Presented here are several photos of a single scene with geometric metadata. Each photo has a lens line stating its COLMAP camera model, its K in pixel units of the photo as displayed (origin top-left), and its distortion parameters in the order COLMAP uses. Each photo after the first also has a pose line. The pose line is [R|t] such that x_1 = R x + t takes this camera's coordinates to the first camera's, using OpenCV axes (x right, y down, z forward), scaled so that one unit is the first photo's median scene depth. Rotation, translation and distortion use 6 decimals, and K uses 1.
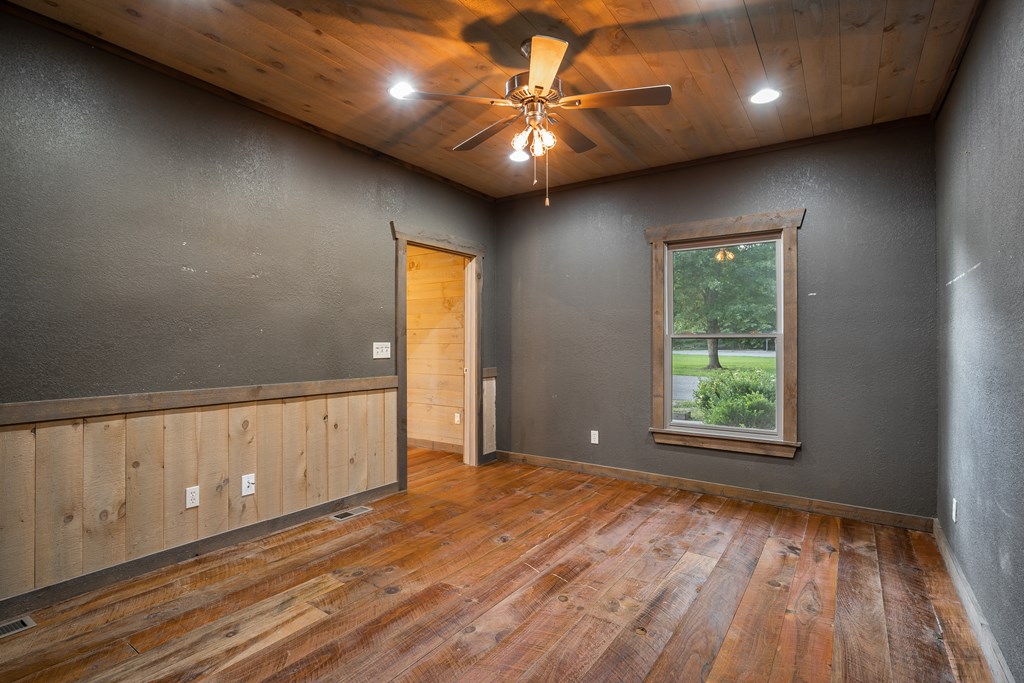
lens RADIAL K [[498.4, 0, 512.0], [0, 498.4, 341.5], [0, 0, 1]] dist [-0.040840, 0.023465]
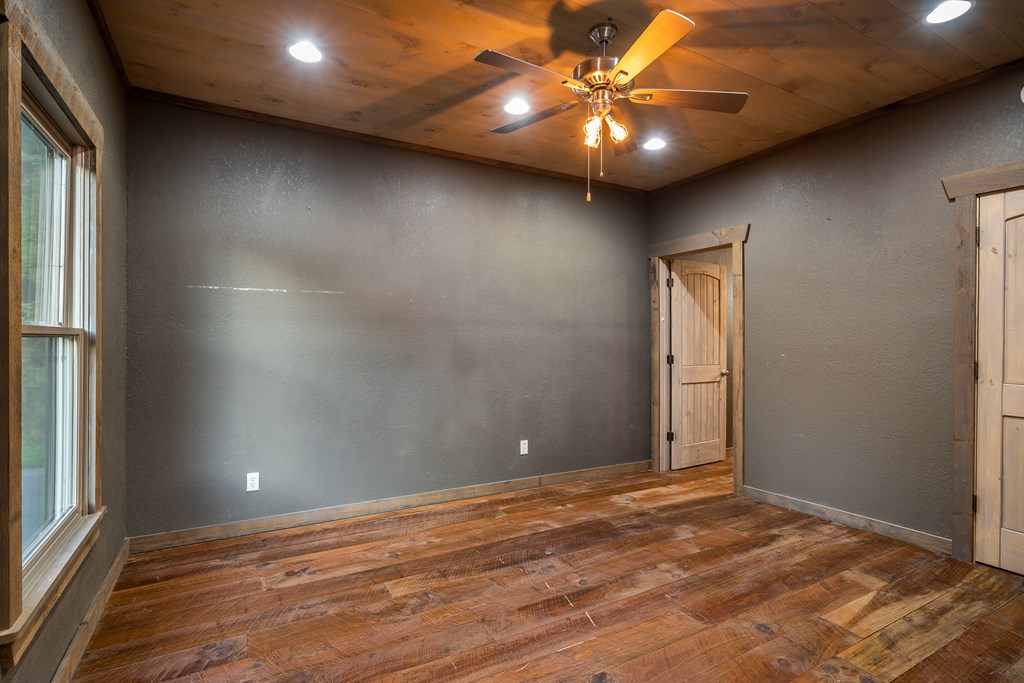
lens RADIAL K [[498.4, 0, 512.0], [0, 498.4, 341.5], [0, 0, 1]] dist [-0.040840, 0.023465]
pose [[-0.898660, -0.005457, 0.438611, -0.220729], [-0.004392, 0.999984, 0.003442, -0.009540], [-0.438623, 0.001167, -0.898670, 1.979963]]
